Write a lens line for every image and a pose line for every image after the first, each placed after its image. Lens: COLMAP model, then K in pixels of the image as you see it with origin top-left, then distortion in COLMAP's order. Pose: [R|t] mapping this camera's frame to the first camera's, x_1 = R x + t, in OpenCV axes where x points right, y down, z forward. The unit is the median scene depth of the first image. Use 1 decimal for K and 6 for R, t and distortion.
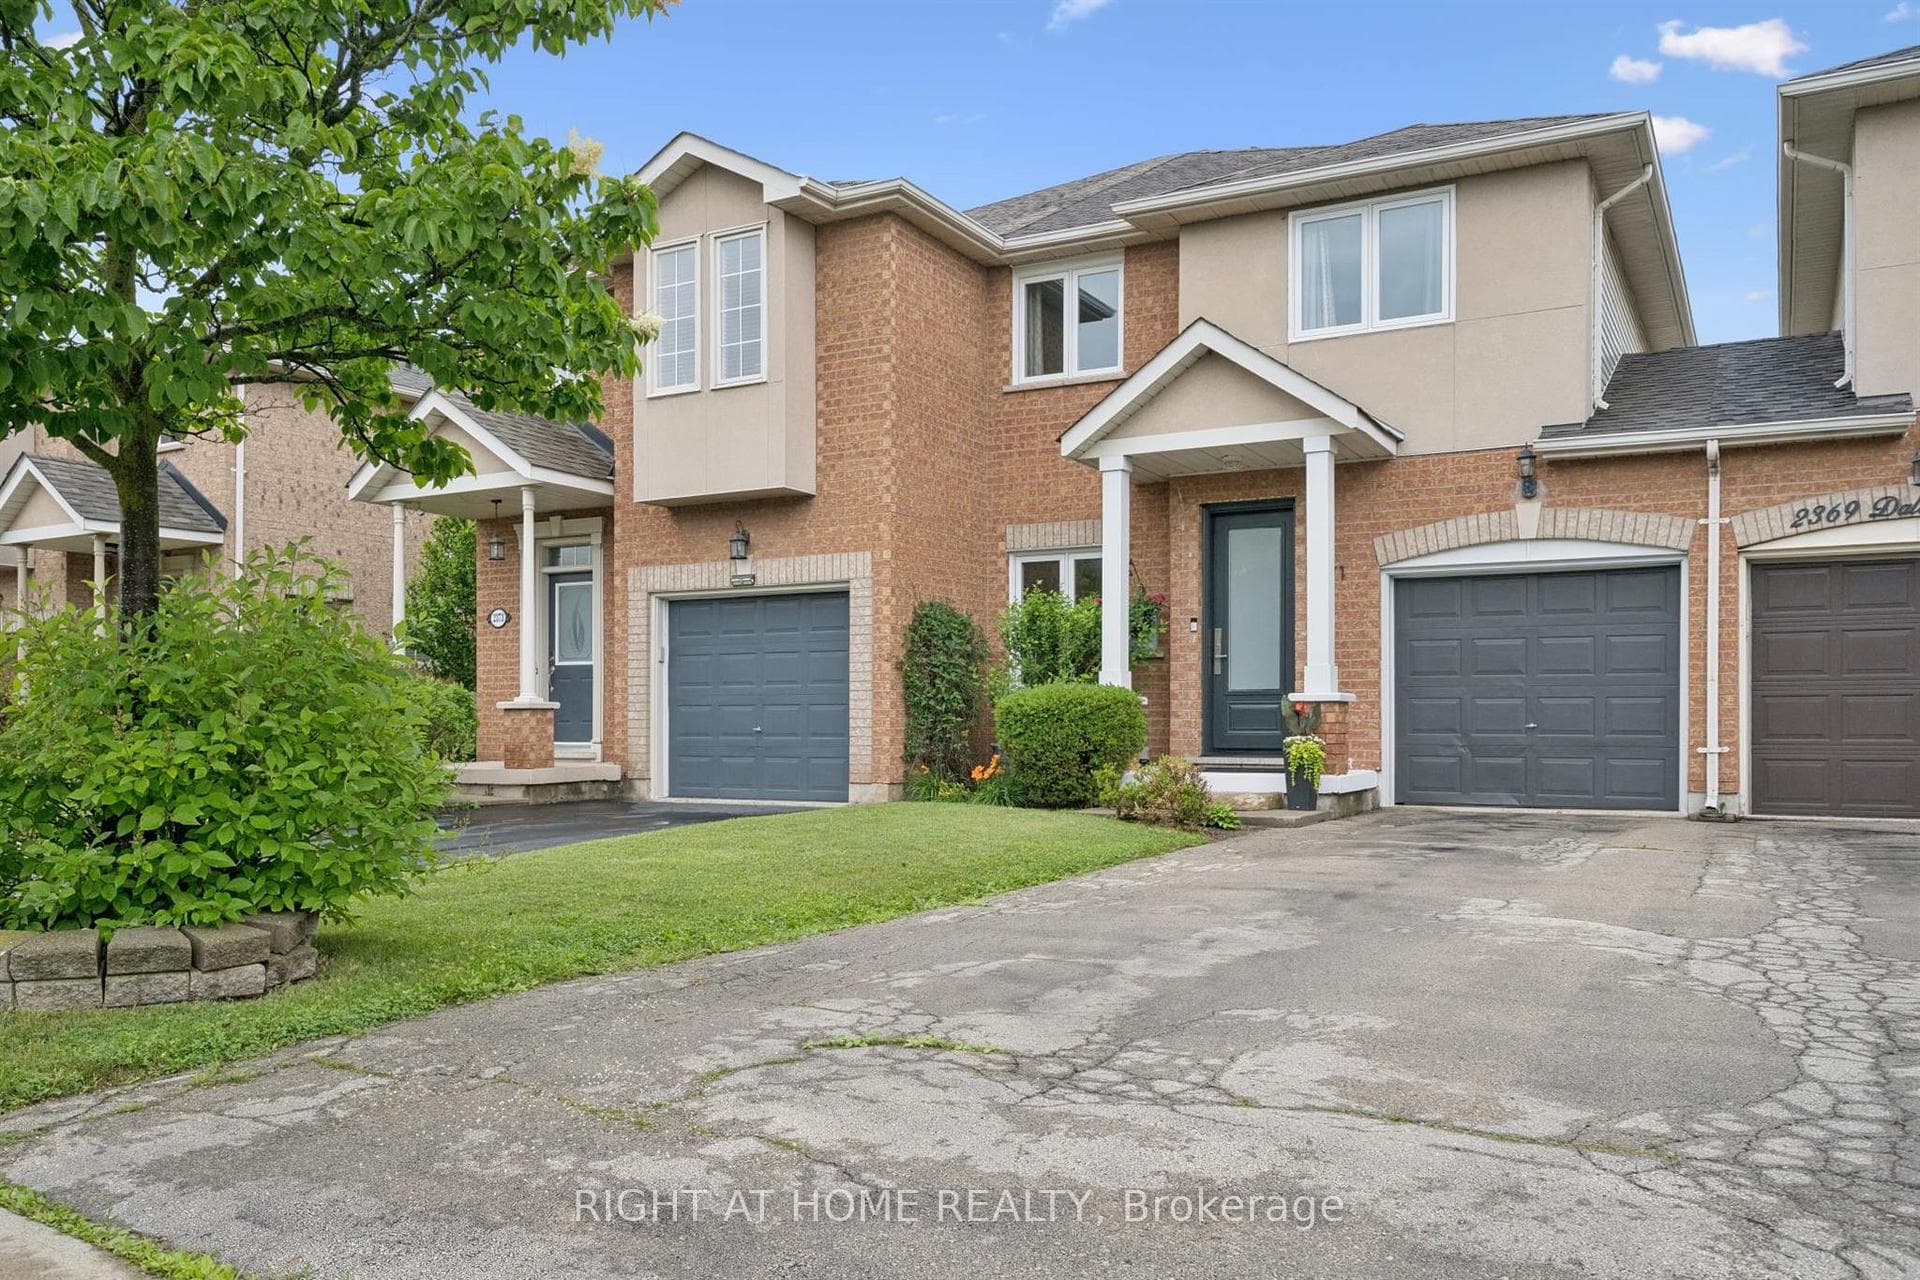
lens RADIAL K [[1475.9, 0, 960.0], [0, 1475.9, 640.0], [0, 0, 1]] dist [-0.003188, -0.001018]
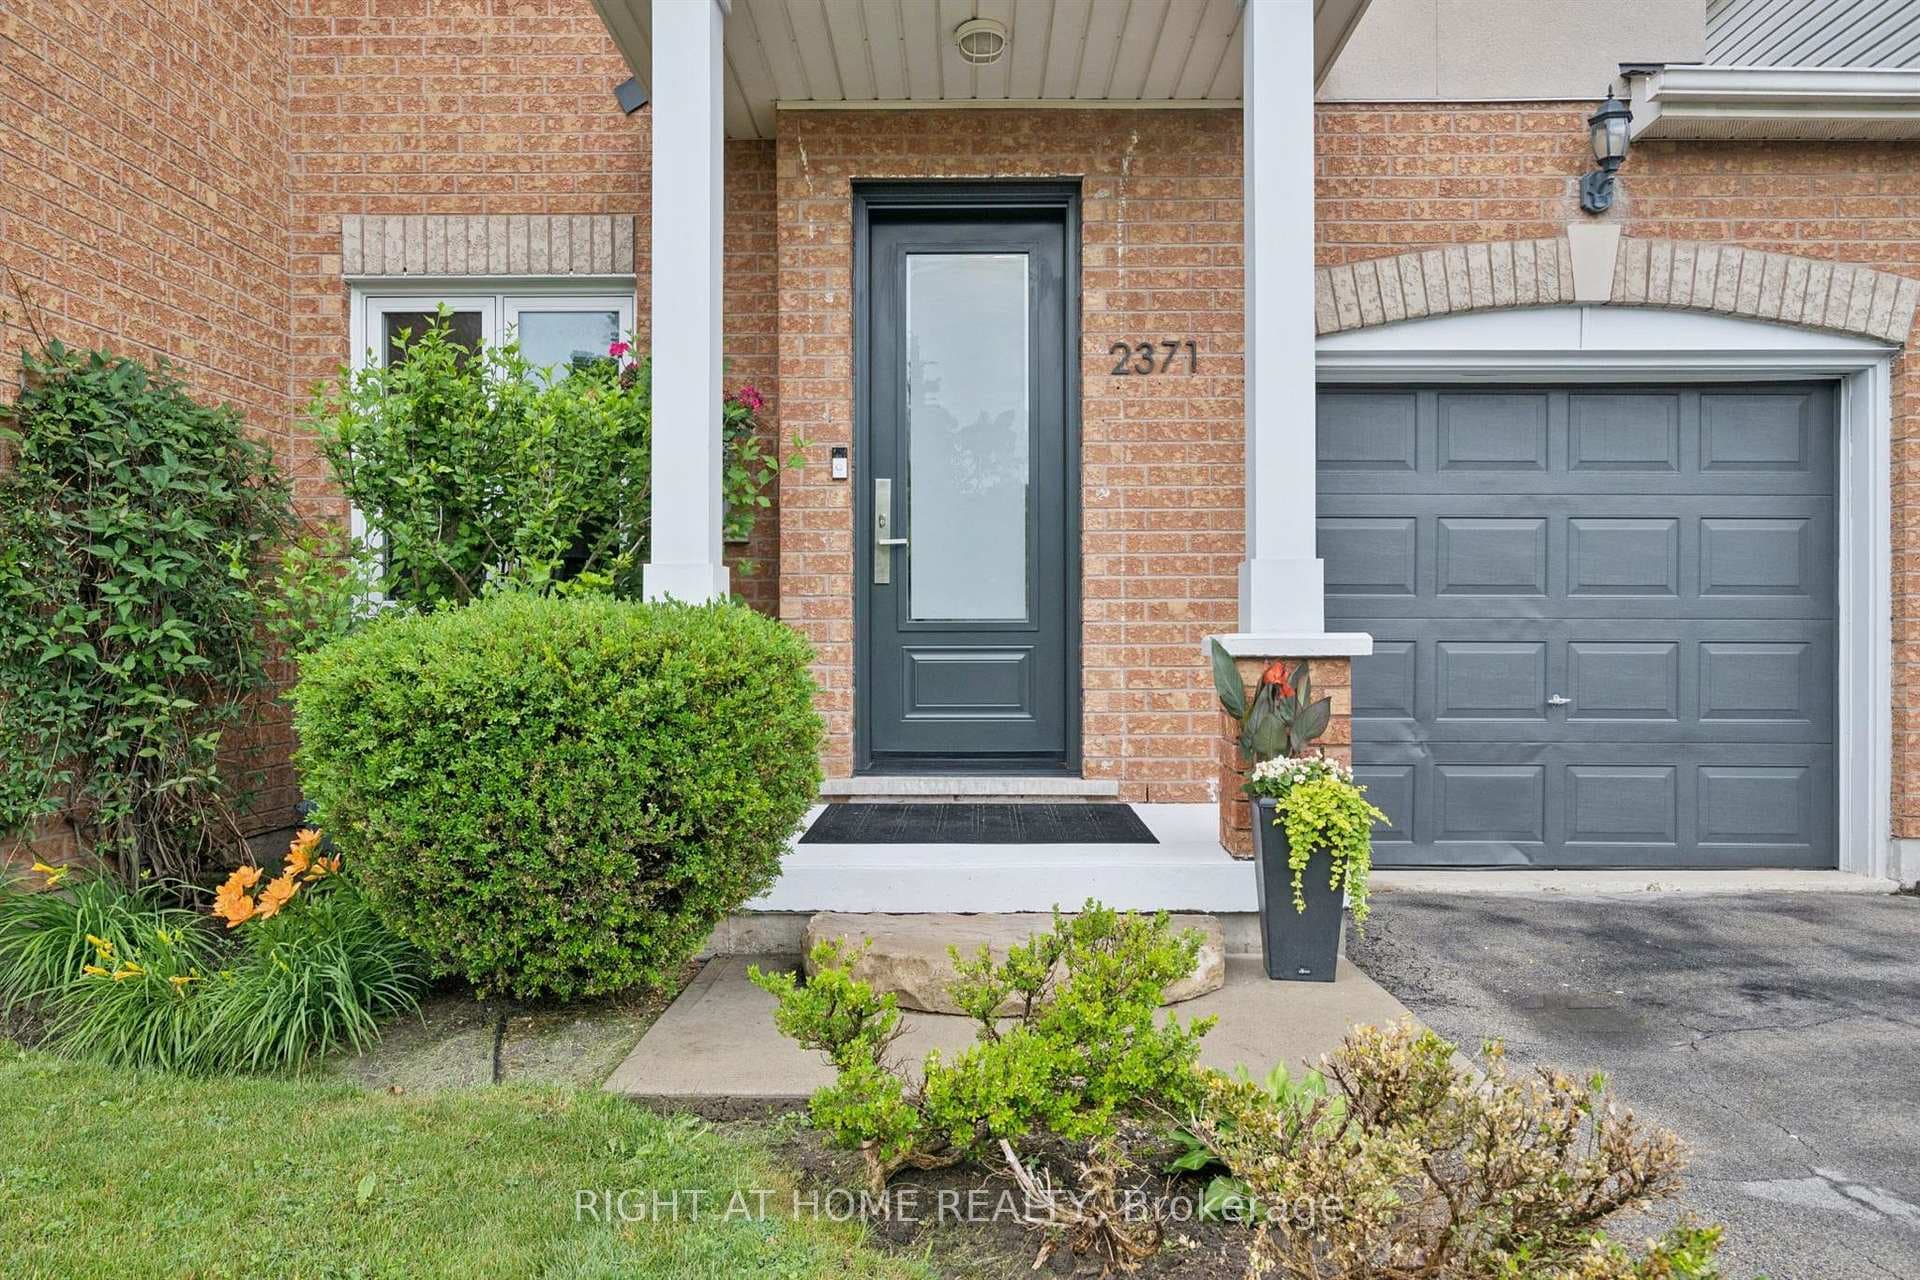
lens RADIAL K [[1243.5, 0, 959.2], [0, 1243.5, 653.1], [0, 0, 1]] dist [-0.004376, 0.000663]
pose [[0.881759, -0.005548, 0.471667, 0.022258], [-0.026109, 0.997824, 0.060546, 0.022439], [-0.470977, -0.065702, 0.879696, 0.708354]]
